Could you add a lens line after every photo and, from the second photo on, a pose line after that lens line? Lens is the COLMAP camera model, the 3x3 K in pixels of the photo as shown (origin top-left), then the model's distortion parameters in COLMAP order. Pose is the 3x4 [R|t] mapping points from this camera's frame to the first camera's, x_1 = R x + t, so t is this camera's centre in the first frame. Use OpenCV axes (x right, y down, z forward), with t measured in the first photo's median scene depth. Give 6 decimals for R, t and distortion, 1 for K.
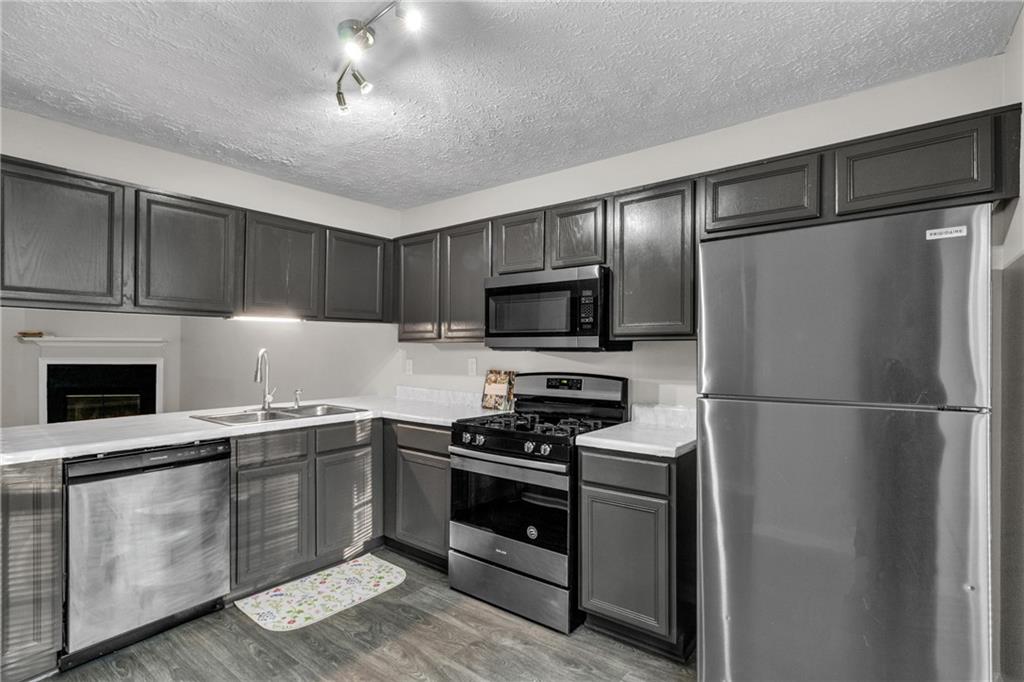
lens RADIAL K [[478.4, 0, 492.6], [0, 478.4, 356.7], [0, 0, 1]] dist [0.000362, 0.000143]
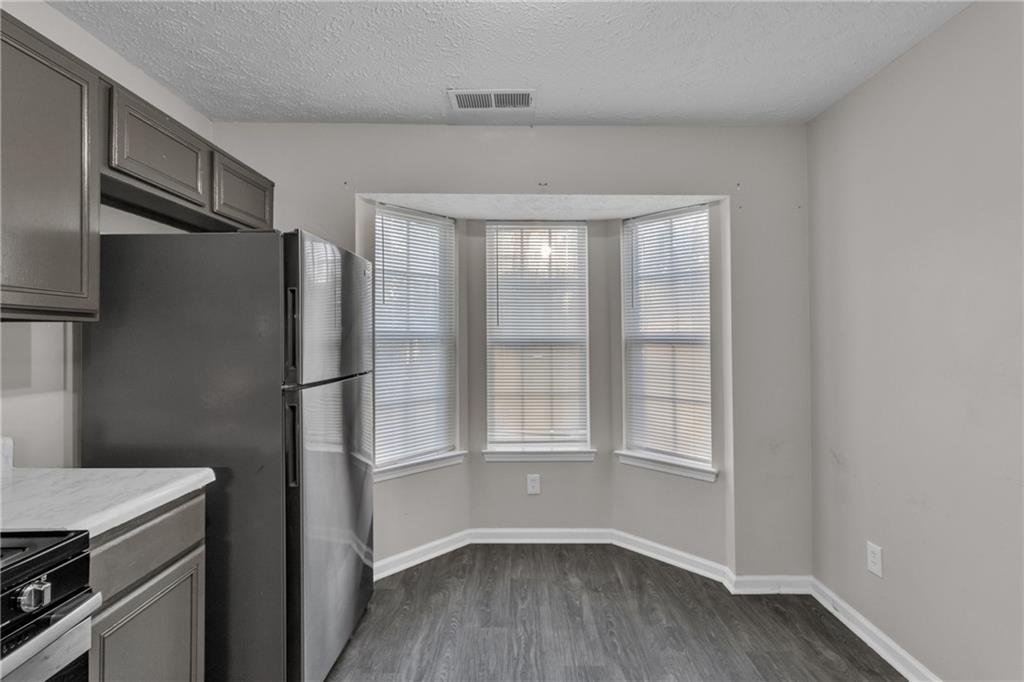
lens RADIAL K [[476.9, 0, 512.5], [0, 476.9, 334.3], [0, 0, 1]] dist [0.000245, 0.000348]
pose [[-0.623580, -0.001104, 0.781759, -0.358839], [-0.000590, 0.999999, 0.000942, -0.017777], [-0.781759, 0.000126, -0.623580, 0.815733]]
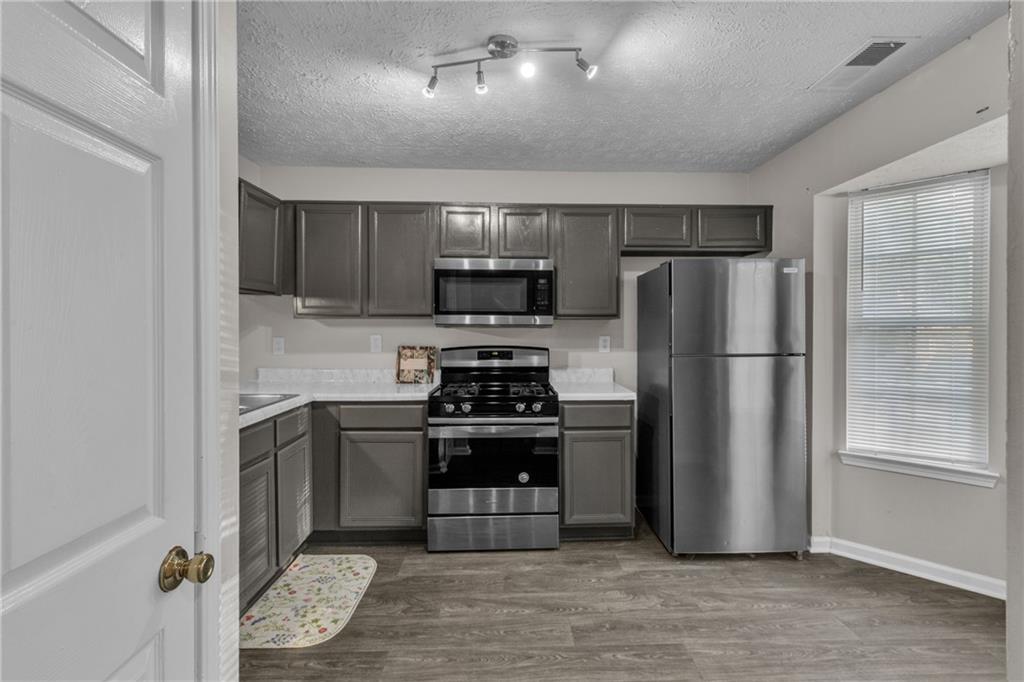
lens RADIAL K [[476.9, 0, 512.5], [0, 476.9, 334.3], [0, 0, 1]] dist [0.000245, 0.000348]
pose [[0.776356, -0.012600, 0.630169, -0.611170], [0.009786, 0.999921, 0.007937, -0.004185], [-0.630219, 0.000005, 0.776417, 0.070561]]
